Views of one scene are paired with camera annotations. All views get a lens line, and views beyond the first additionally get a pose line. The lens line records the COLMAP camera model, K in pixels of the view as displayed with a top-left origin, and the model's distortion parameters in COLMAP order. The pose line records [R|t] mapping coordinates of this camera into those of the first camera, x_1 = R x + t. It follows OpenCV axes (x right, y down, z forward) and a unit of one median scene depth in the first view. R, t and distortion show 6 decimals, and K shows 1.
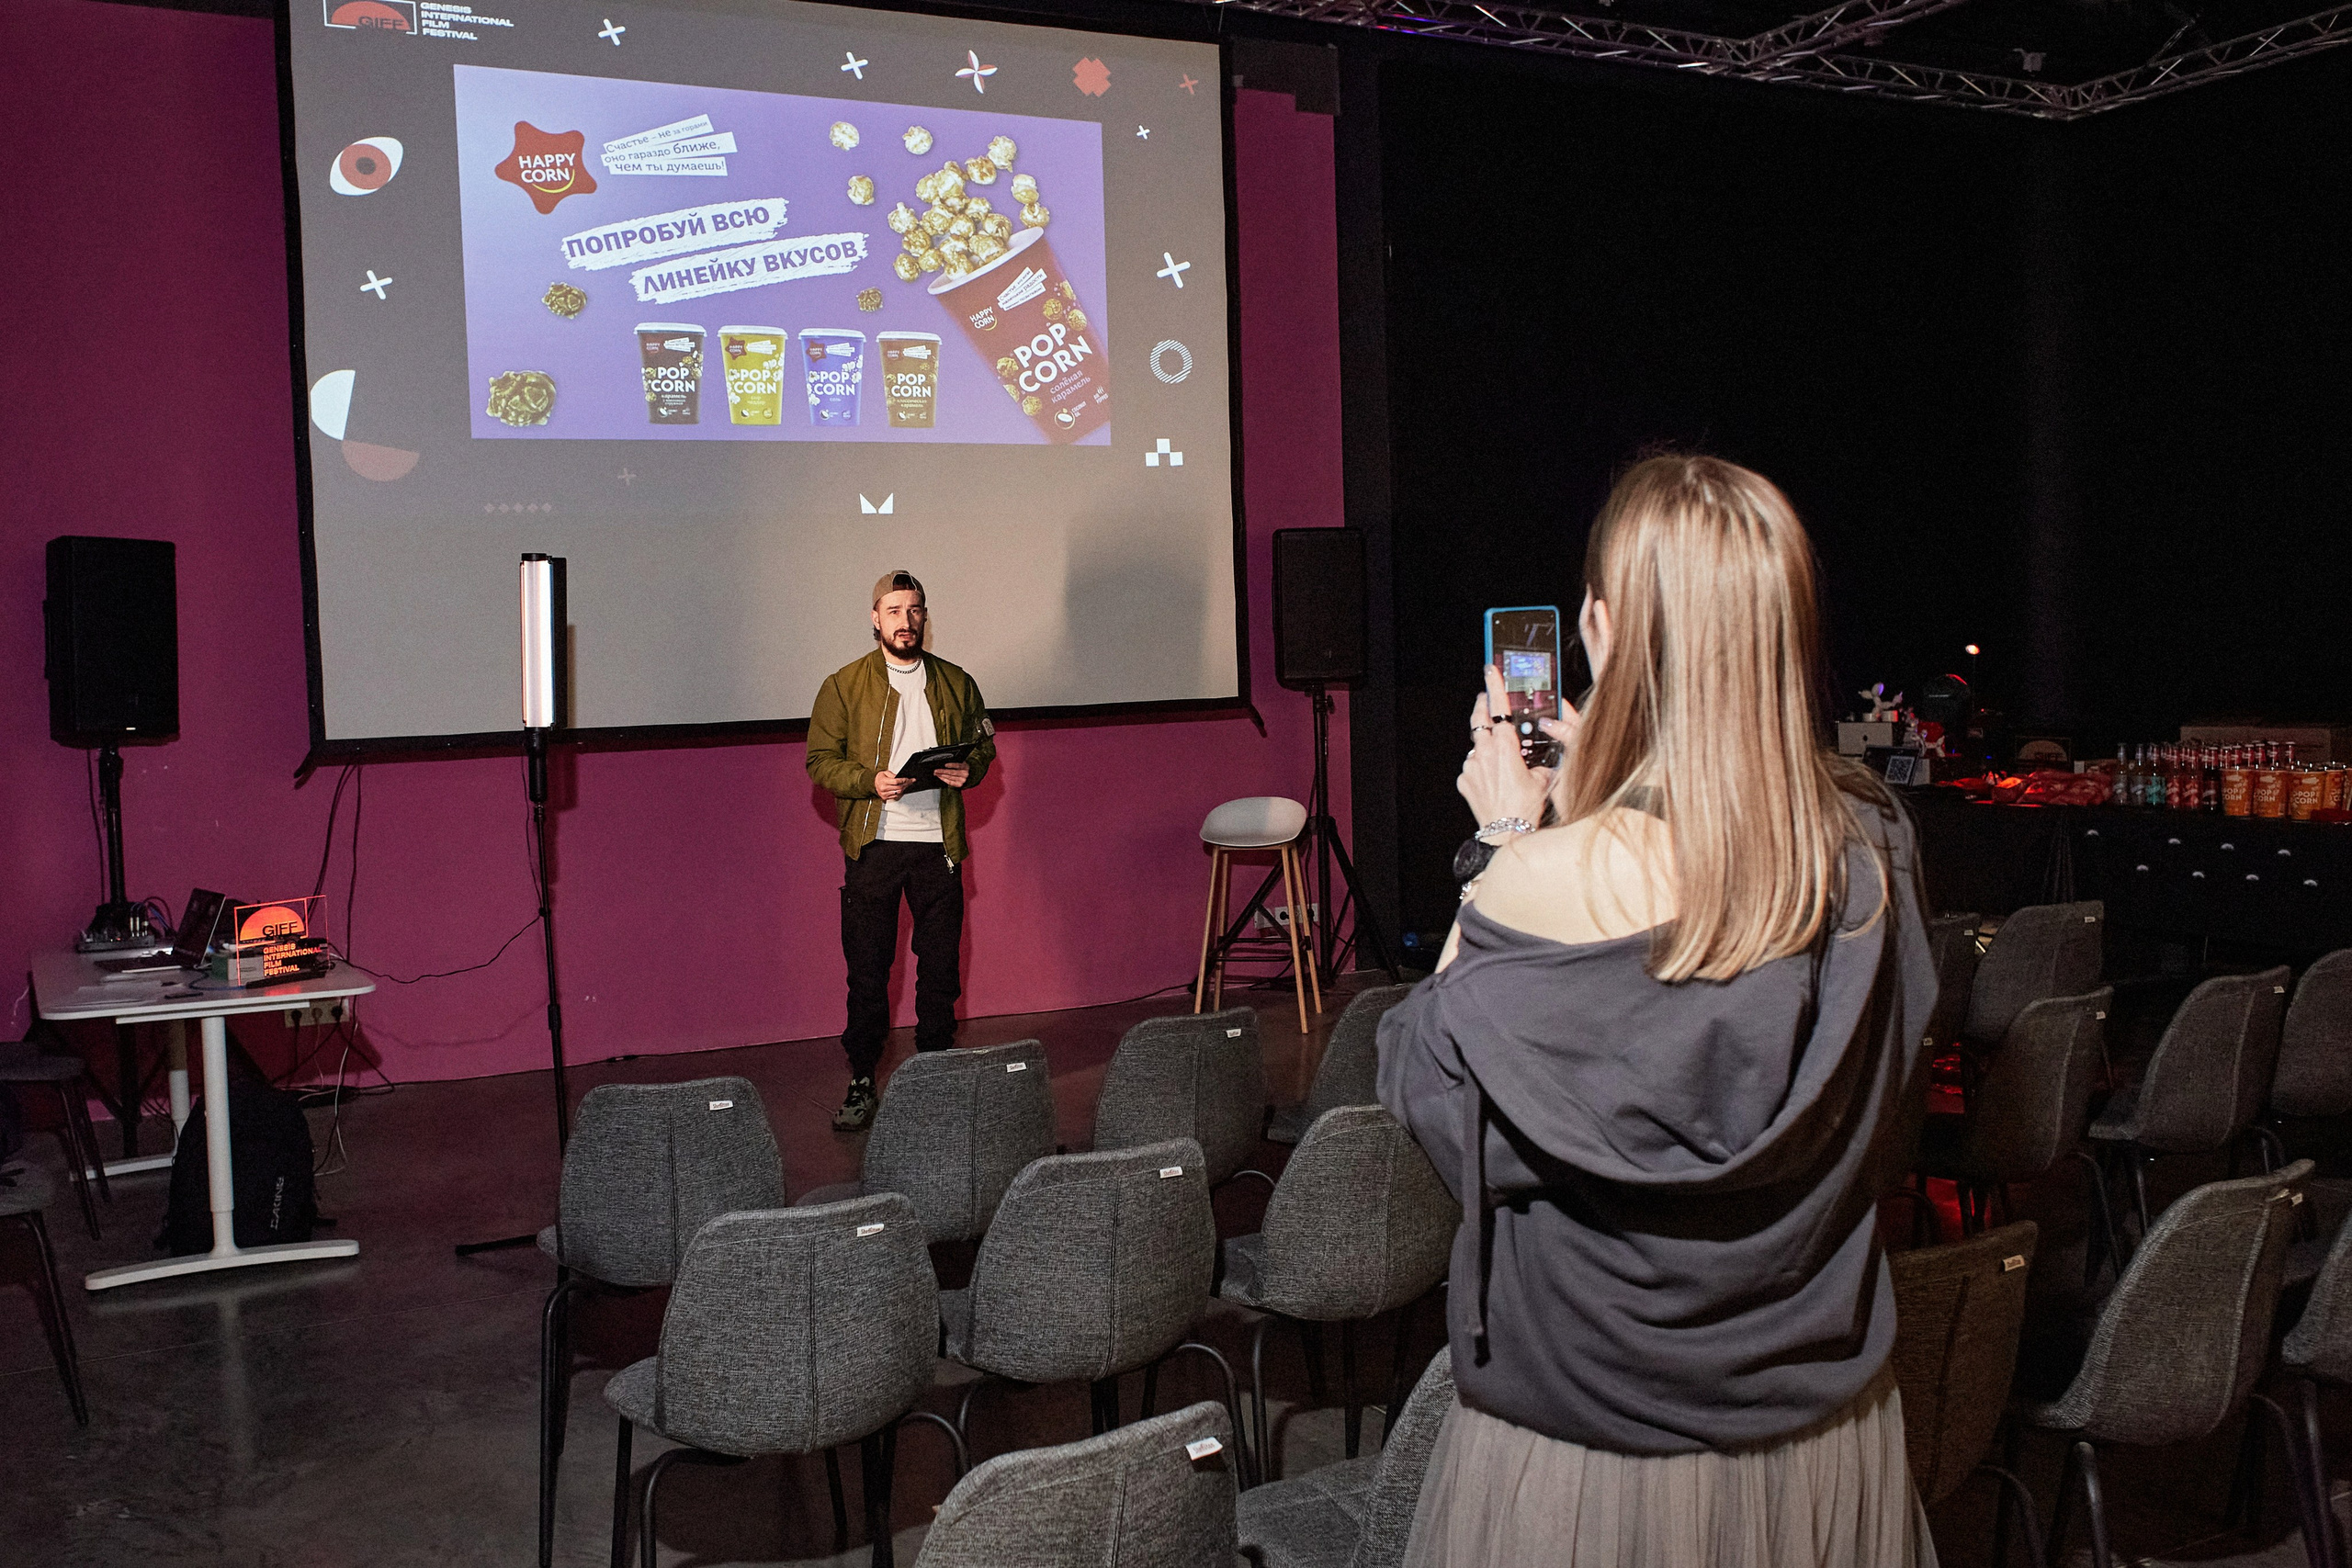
lens RADIAL K [[1961.3, 0, 1050.9], [0, 1961.3, 681.4], [0, 0, 1]] dist [-0.098195, 0.101197]
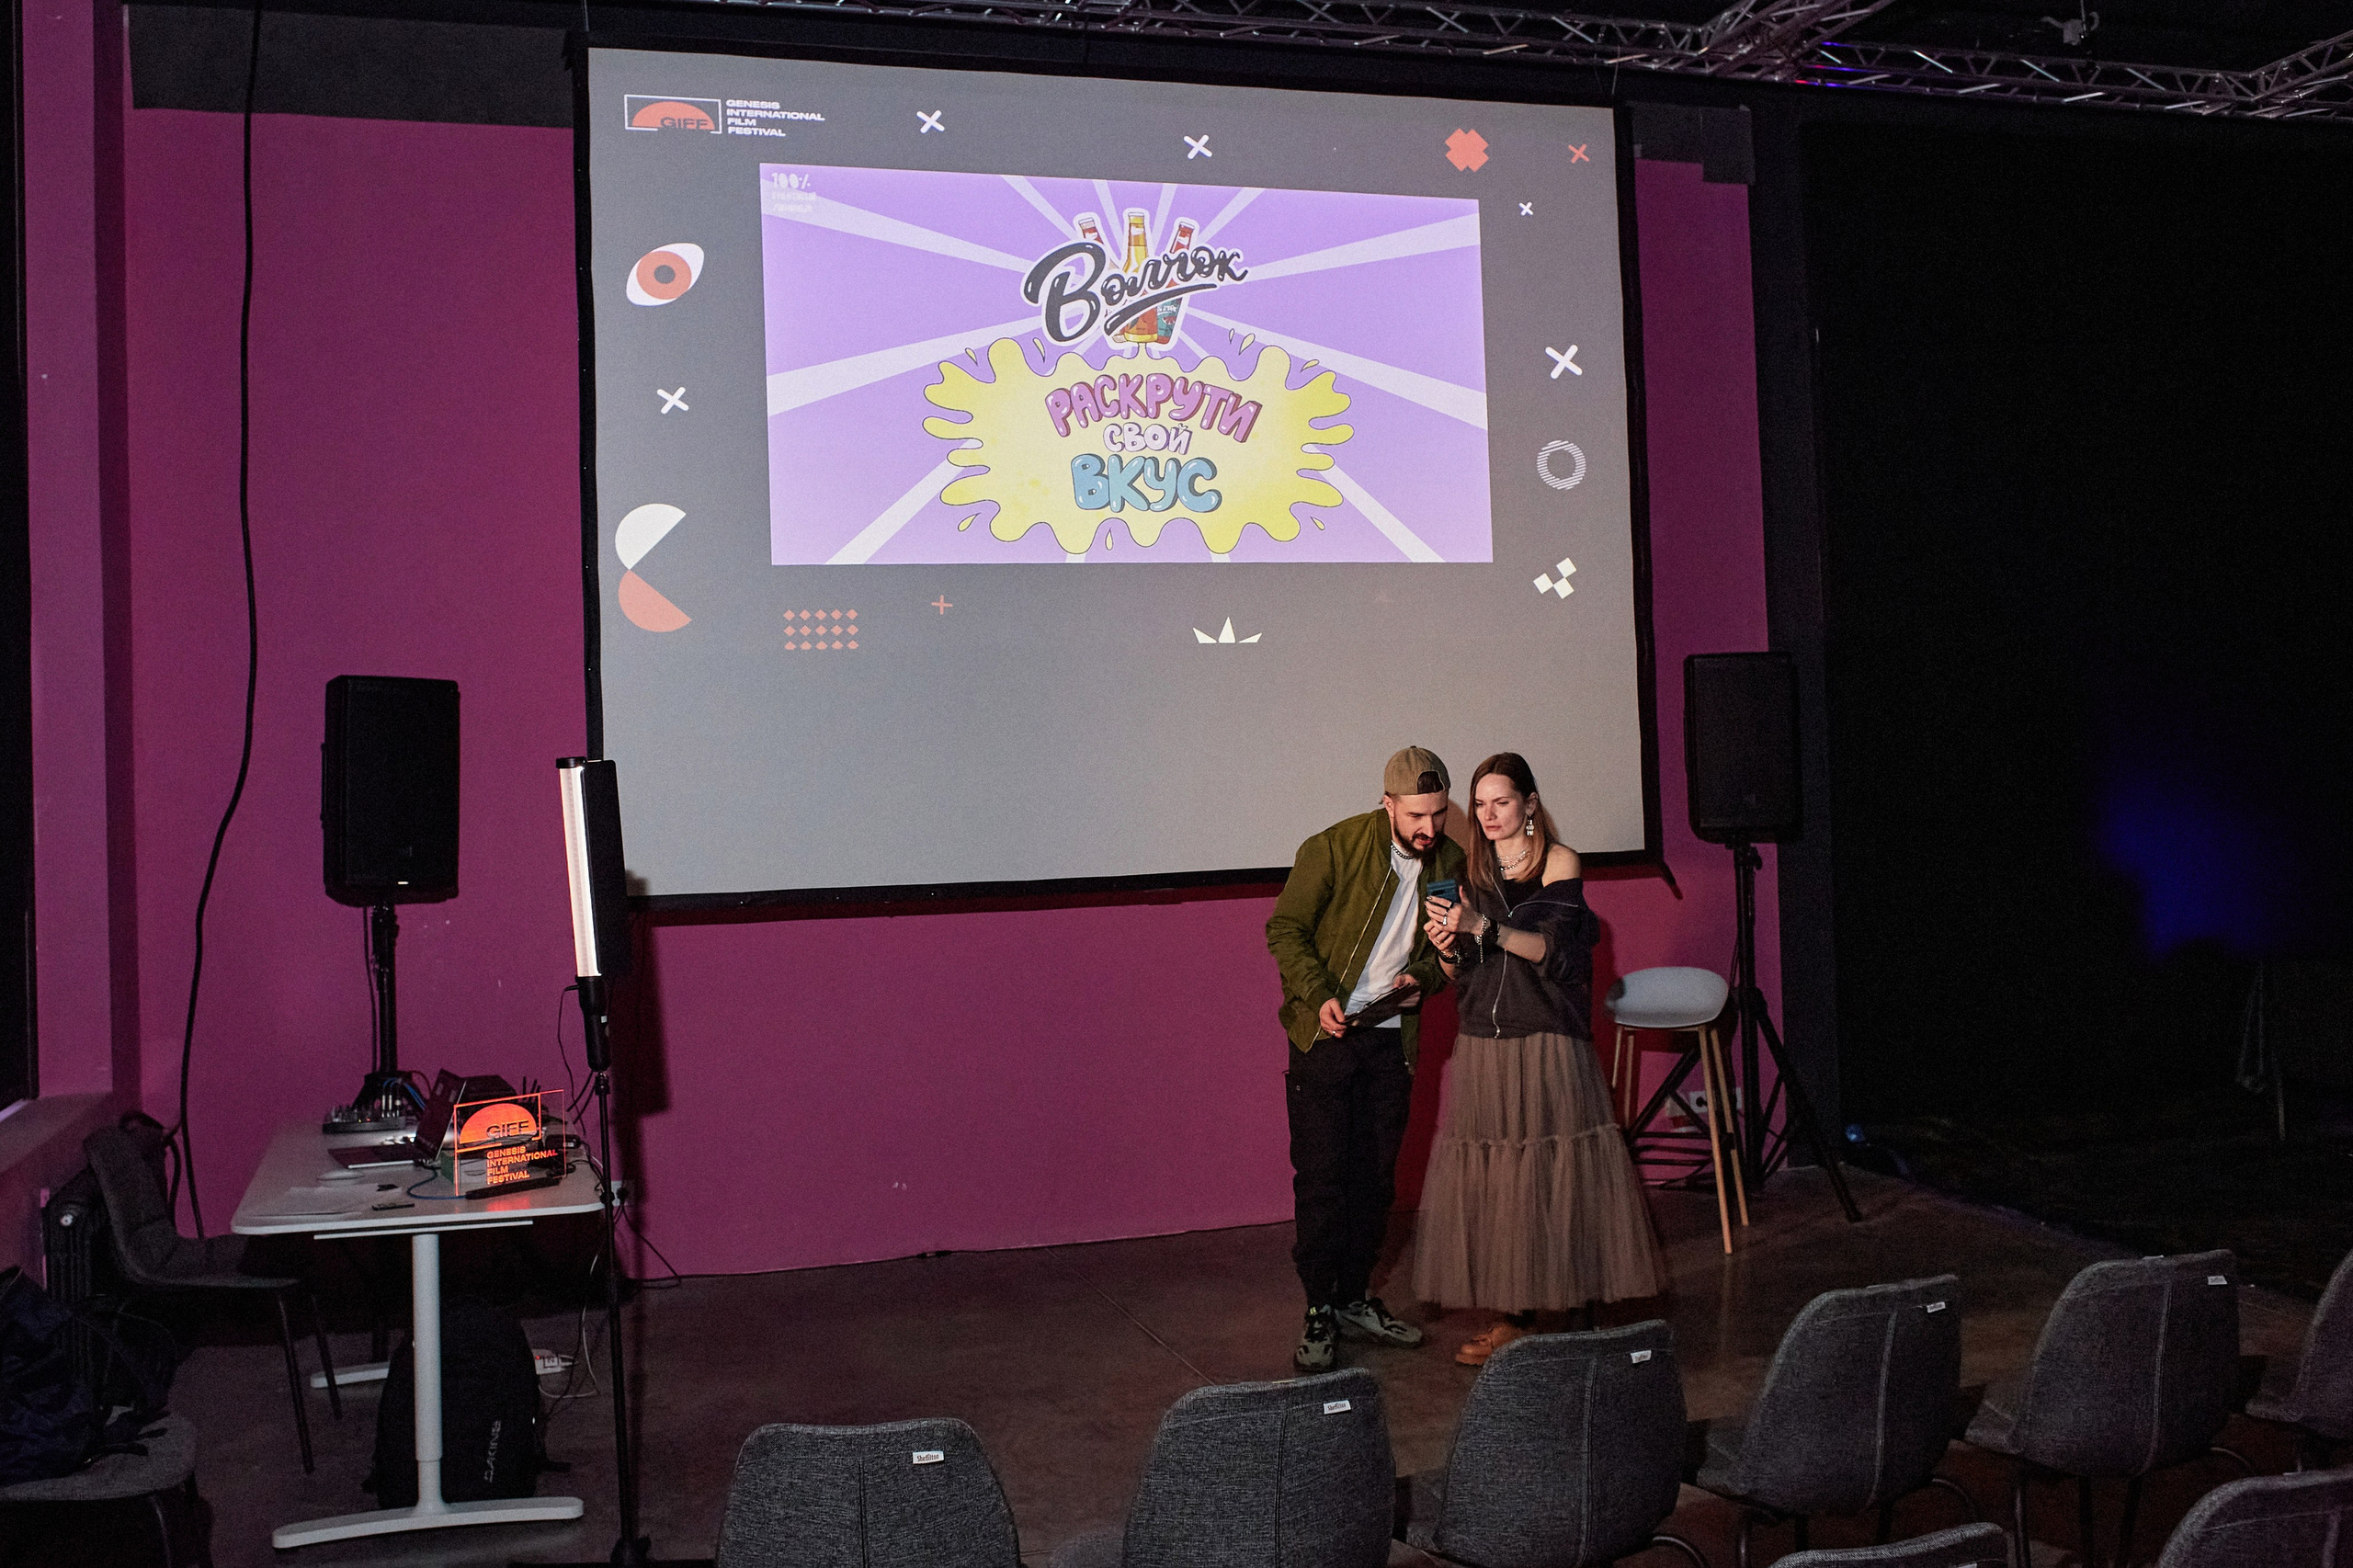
lens RADIAL K [[1962.3, 0, 1051.4], [0, 1962.3, 681.3], [0, 0, 1]] dist [-0.098195, 0.101197]
pose [[0.979987, -0.005561, -0.198982, 0.010587], [-0.006338, 0.998231, -0.059114, -0.014500], [0.198959, 0.059192, 0.978219, 0.109842]]
